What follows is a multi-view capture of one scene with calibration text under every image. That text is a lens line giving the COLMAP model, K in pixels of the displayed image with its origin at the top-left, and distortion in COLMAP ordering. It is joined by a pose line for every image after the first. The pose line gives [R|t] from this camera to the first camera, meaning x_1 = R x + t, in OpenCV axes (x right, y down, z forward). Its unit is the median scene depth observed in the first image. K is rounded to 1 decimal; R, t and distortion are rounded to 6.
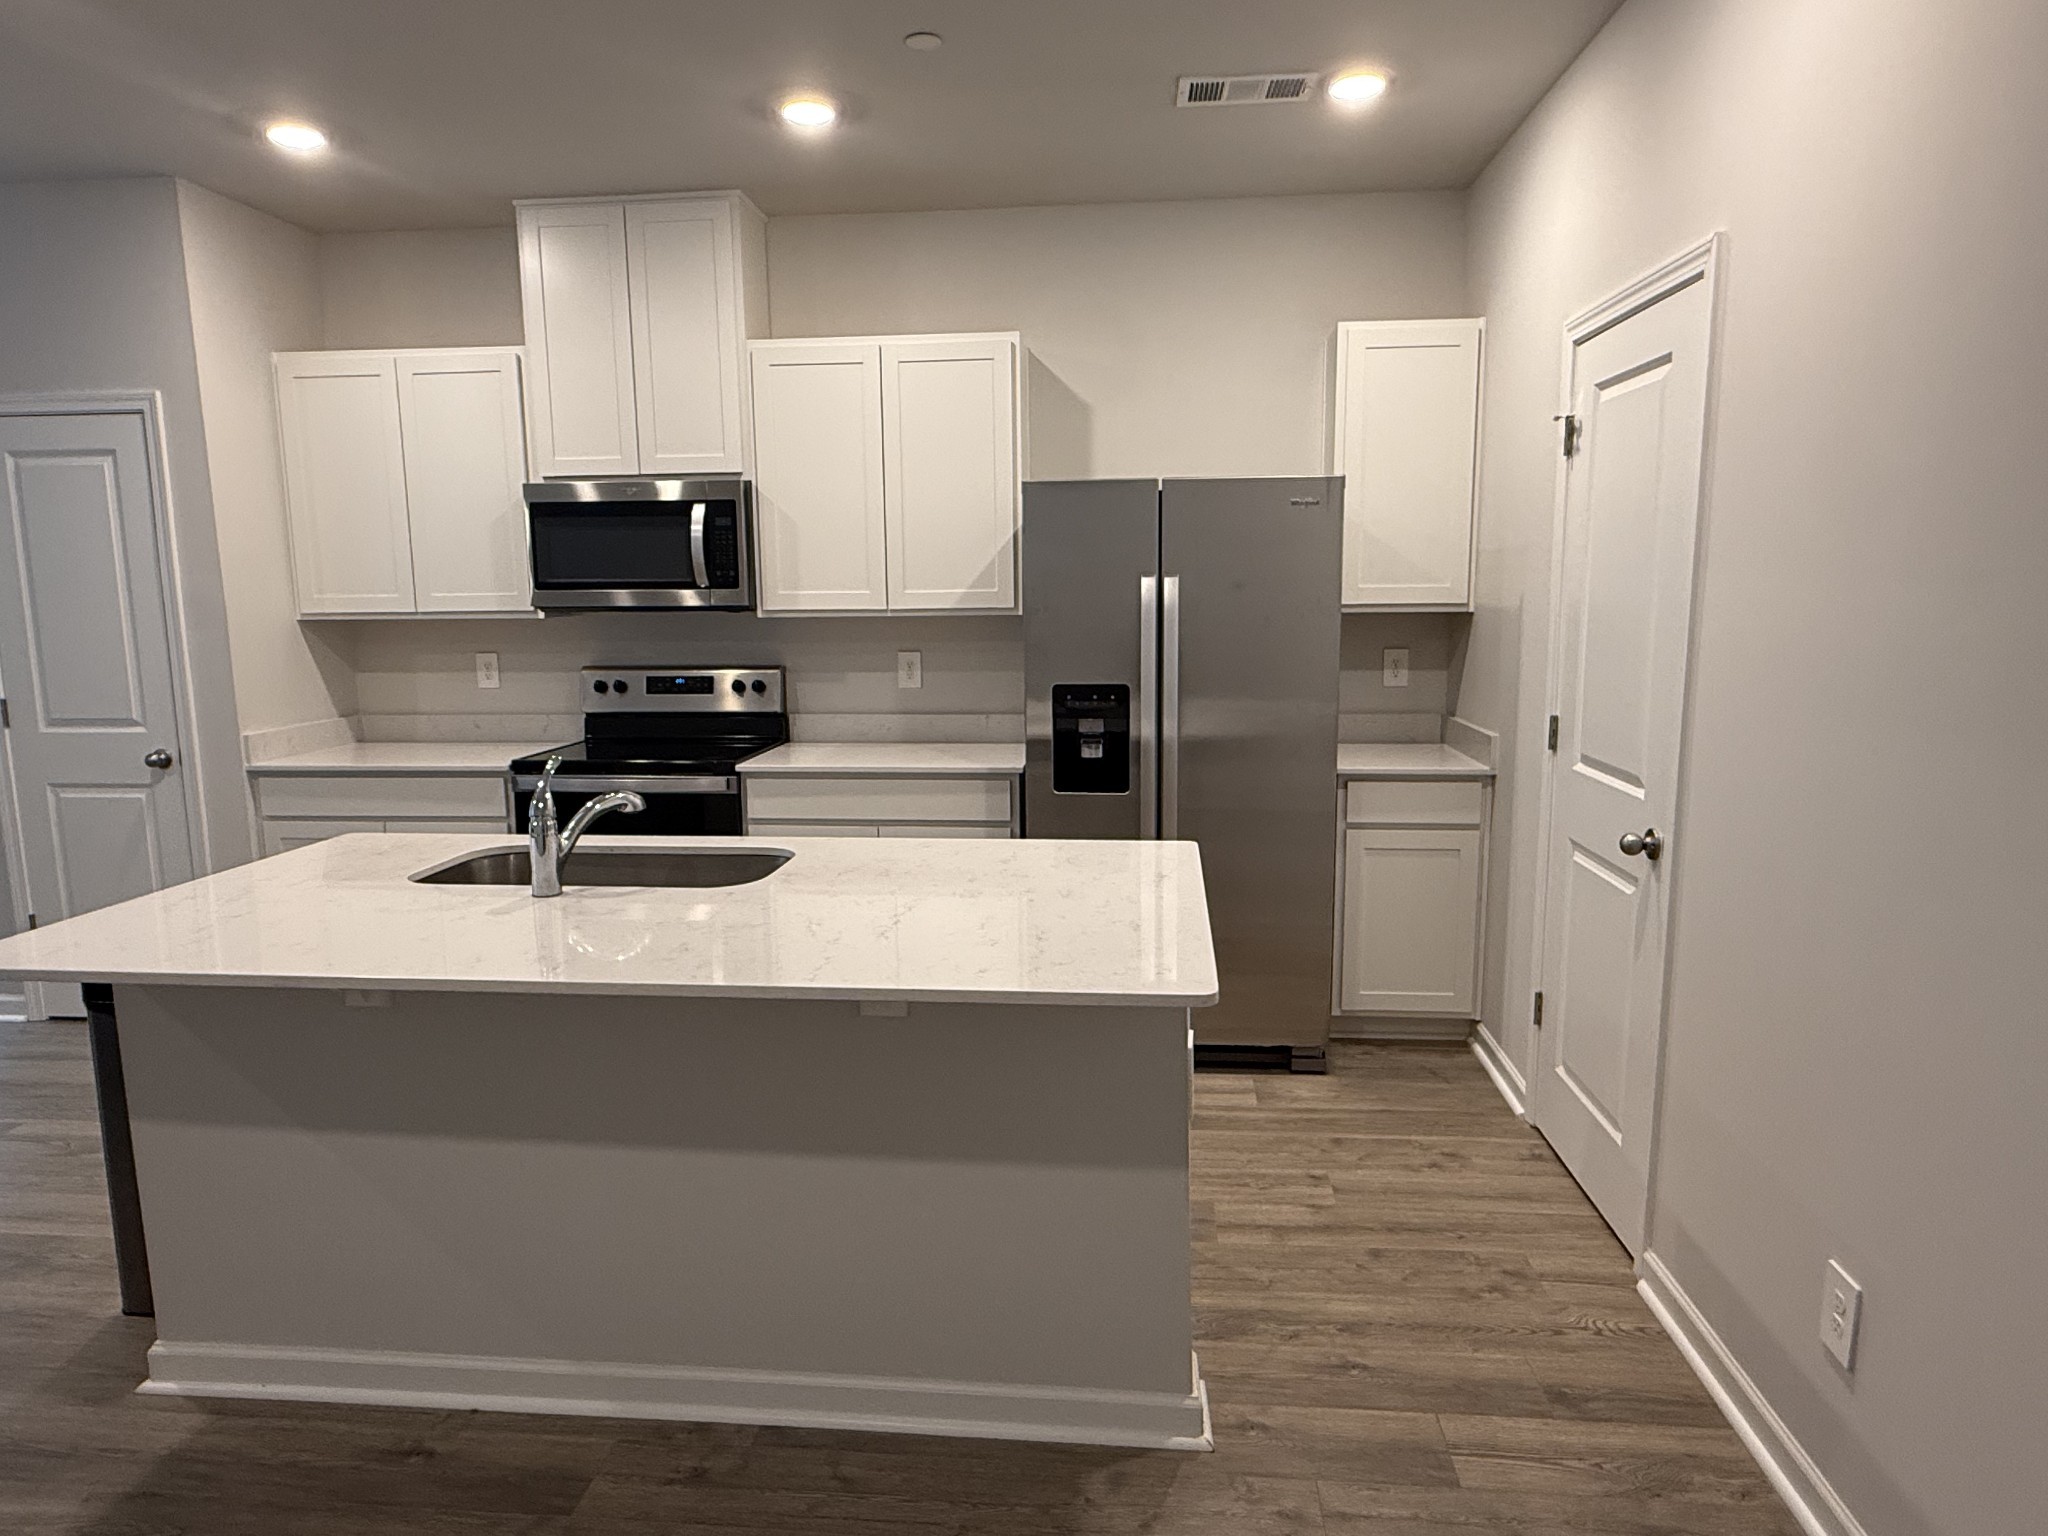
lens RADIAL K [[1256.2, 0, 1017.1], [0, 1256.2, 772.2], [0, 0, 1]] dist [-0.000452, -0.000848]
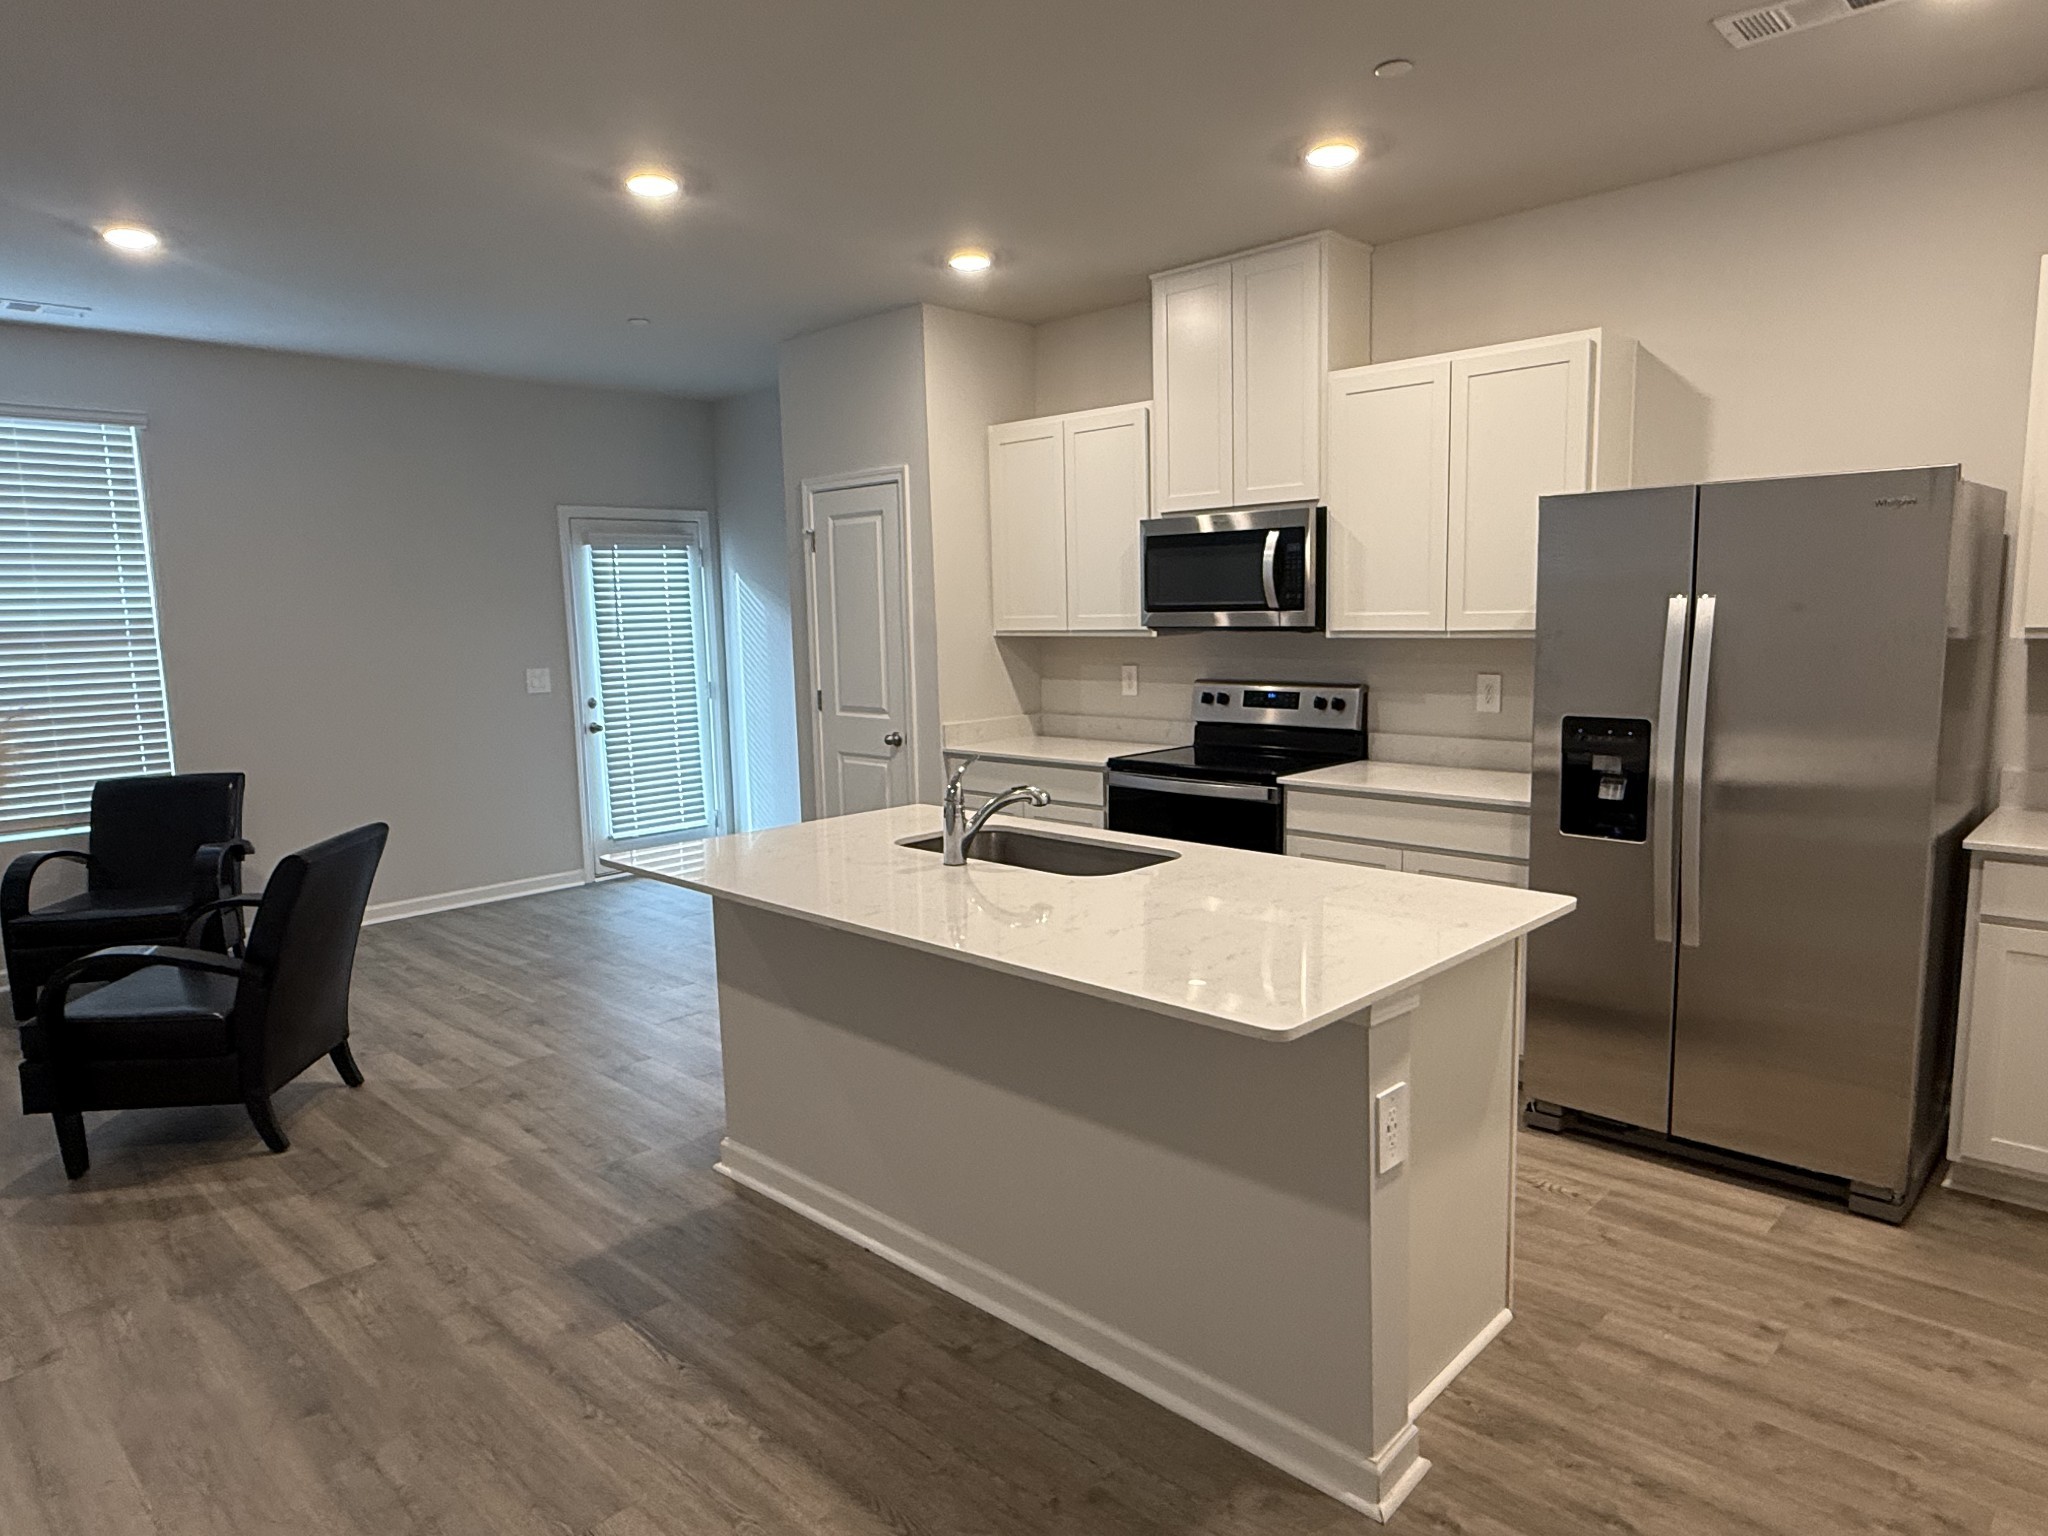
lens RADIAL K [[1258.8, 0, 1025.9], [0, 1258.8, 777.6], [0, 0, 1]] dist [-0.005889, 0.002352]
pose [[0.782319, 0.077570, -0.618029, 0.266739], [-0.079648, 0.996528, 0.024255, -0.014066], [0.617765, 0.030250, 0.785781, 0.035417]]
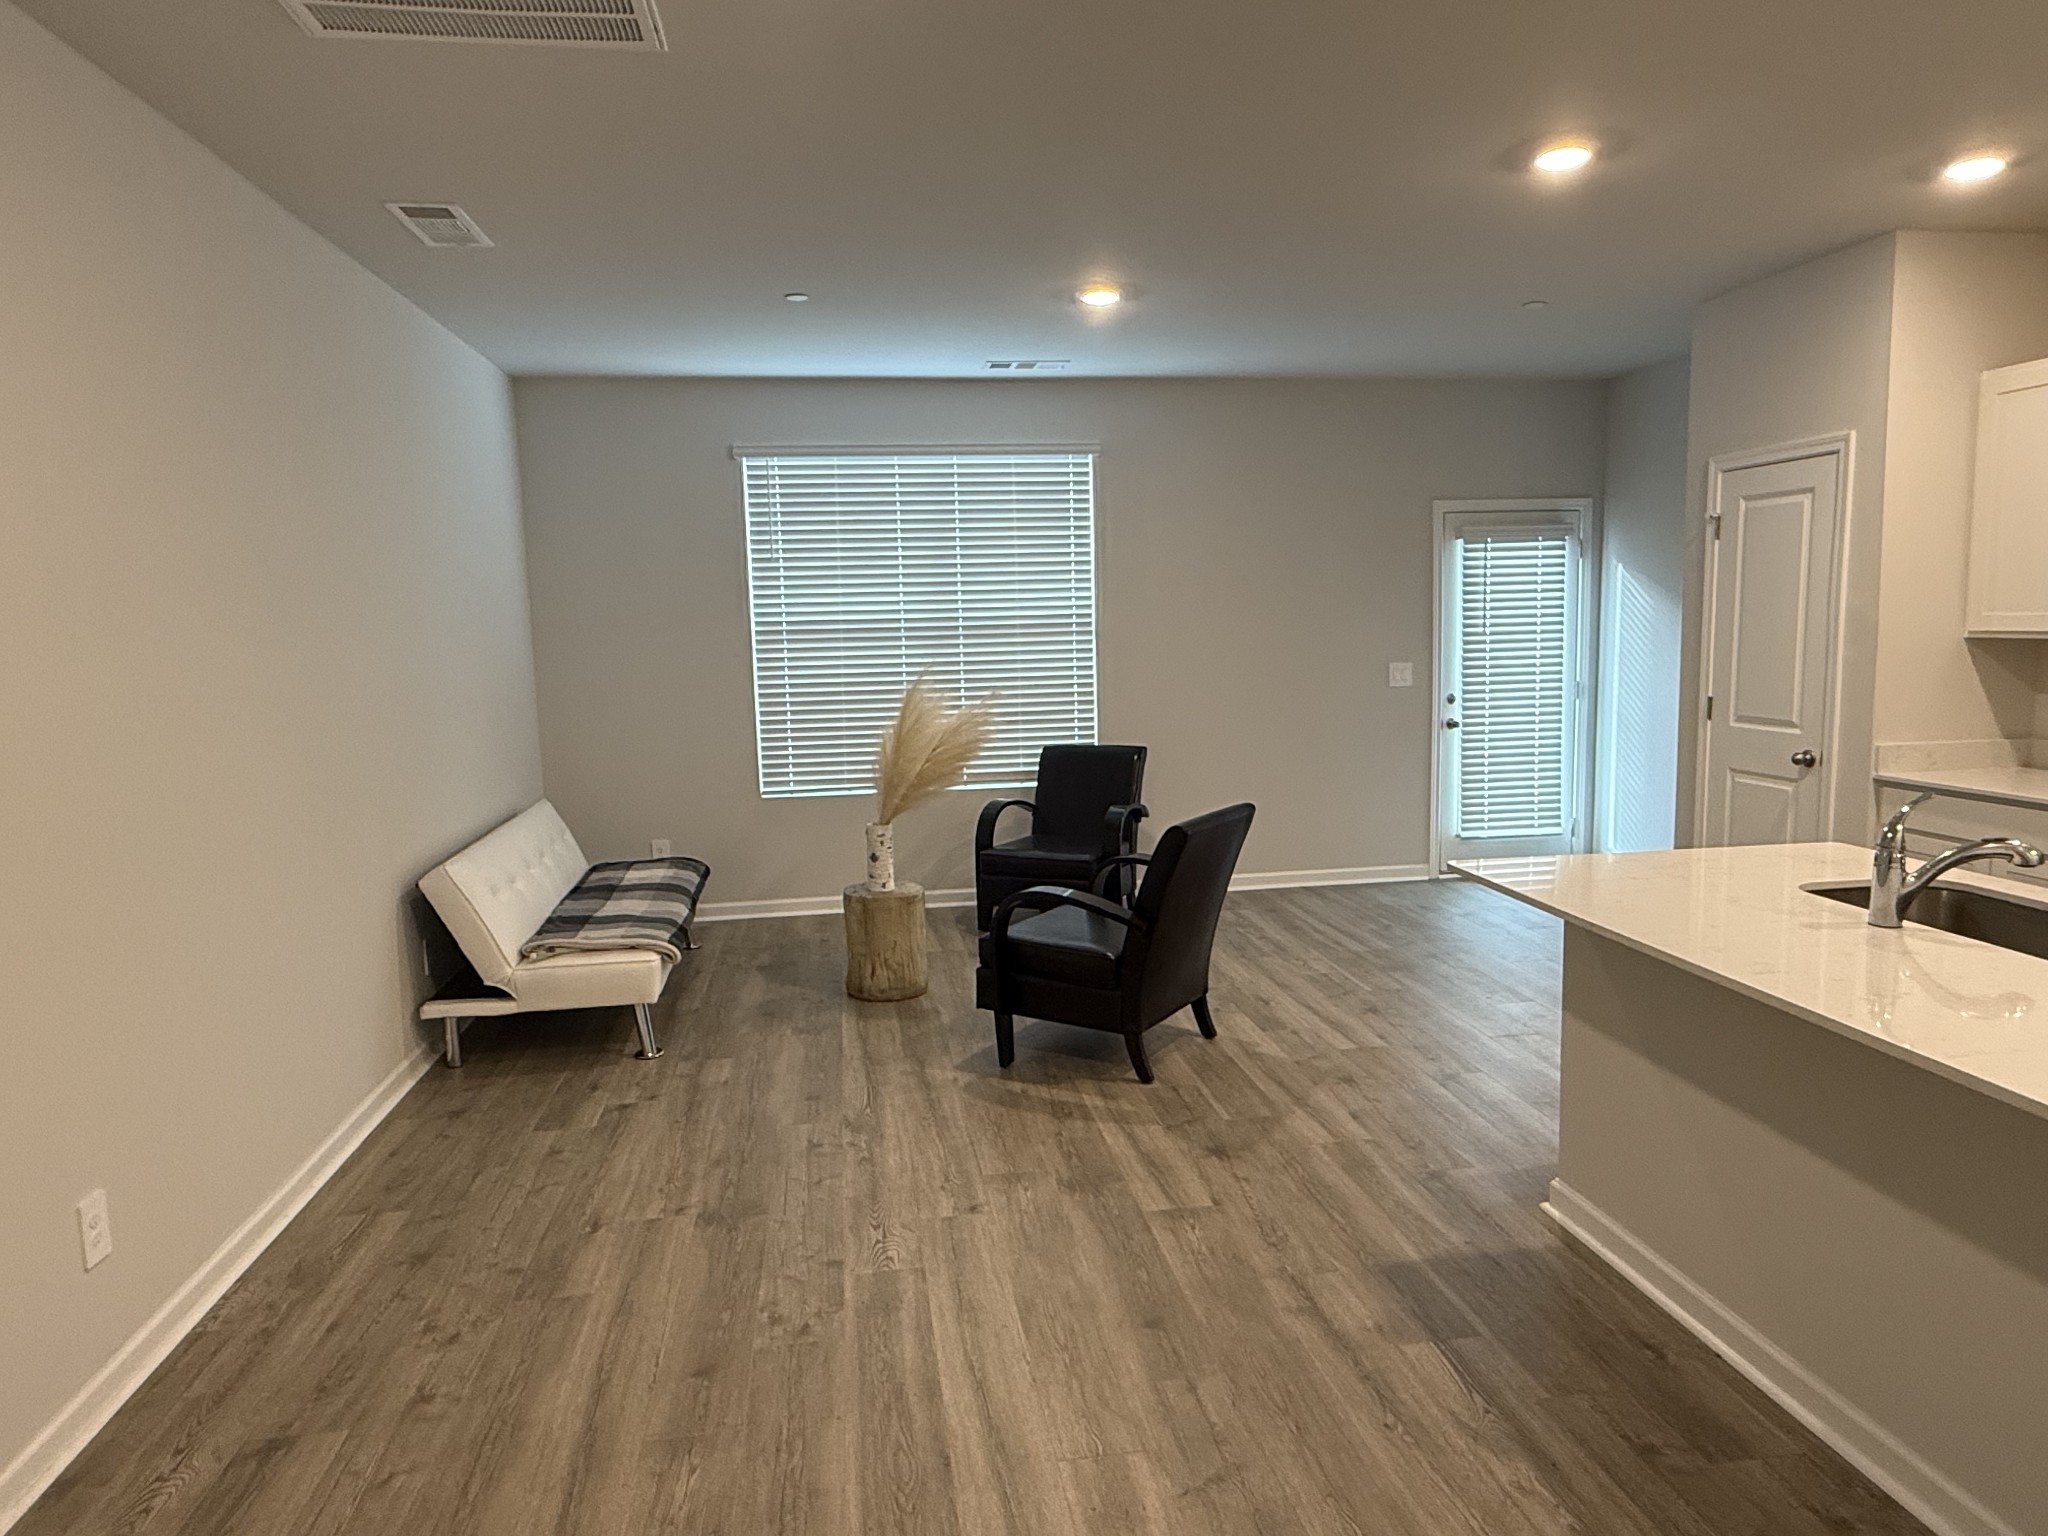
lens RADIAL K [[1256.2, 0, 1017.1], [0, 1256.2, 772.2], [0, 0, 1]] dist [-0.000452, -0.000848]
pose [[0.232178, 0.123225, -0.964836, 0.252127], [-0.122821, 0.987717, 0.096592, -0.020998], [0.964888, 0.096075, 0.244461, 0.041575]]
